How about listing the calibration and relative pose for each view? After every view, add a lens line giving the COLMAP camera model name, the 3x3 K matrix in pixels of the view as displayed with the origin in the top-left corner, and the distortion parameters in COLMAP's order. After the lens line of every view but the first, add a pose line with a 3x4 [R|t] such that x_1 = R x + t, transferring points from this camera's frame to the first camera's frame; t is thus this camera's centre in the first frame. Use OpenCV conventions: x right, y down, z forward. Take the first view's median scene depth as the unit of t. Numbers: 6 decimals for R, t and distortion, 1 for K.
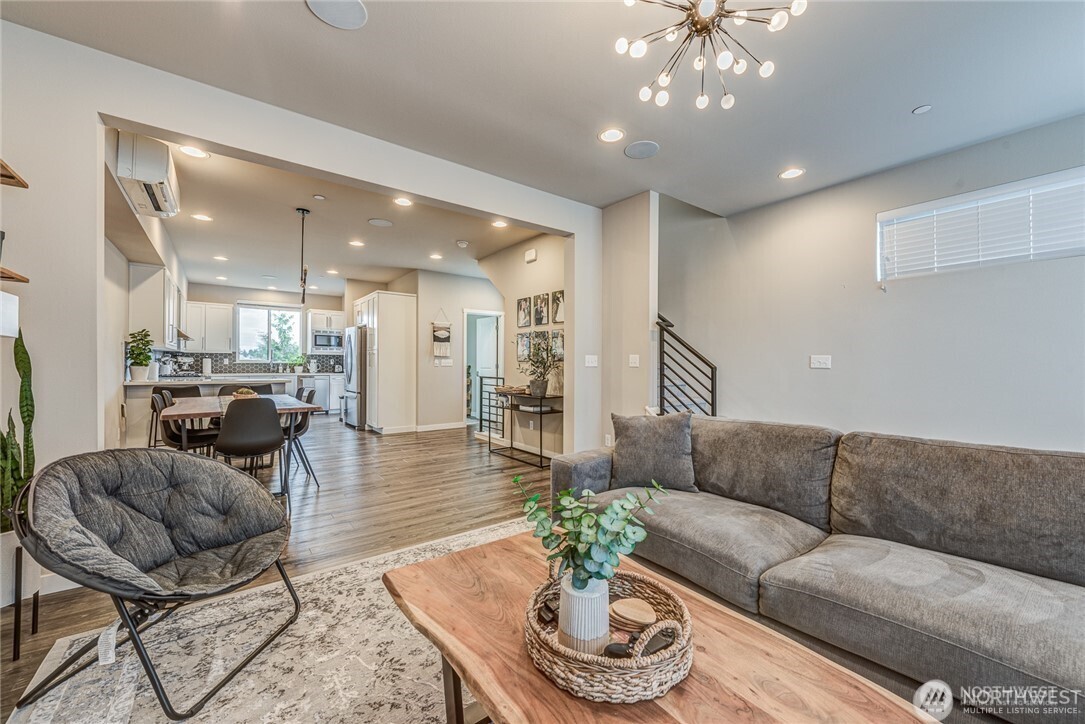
lens RADIAL K [[427.4, 0, 550.1], [0, 427.4, 364.6], [0, 0, 1]] dist [0.008151, -0.001993]
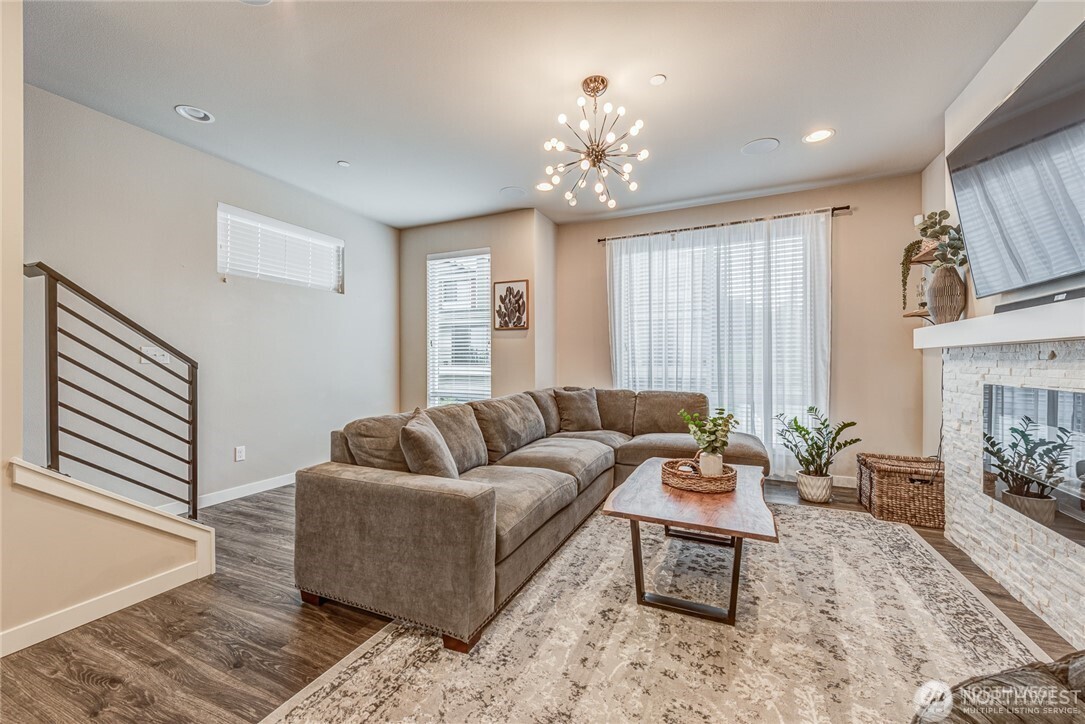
lens RADIAL K [[427.4, 0, 540.6], [0, 427.4, 362.1], [0, 0, 1]] dist [0.008151, -0.001993]
pose [[-0.460815, -0.005376, 0.887480, -0.184411], [-0.004757, 0.999982, 0.003587, 0.000110], [-0.887483, -0.002569, -0.460833, 0.359516]]
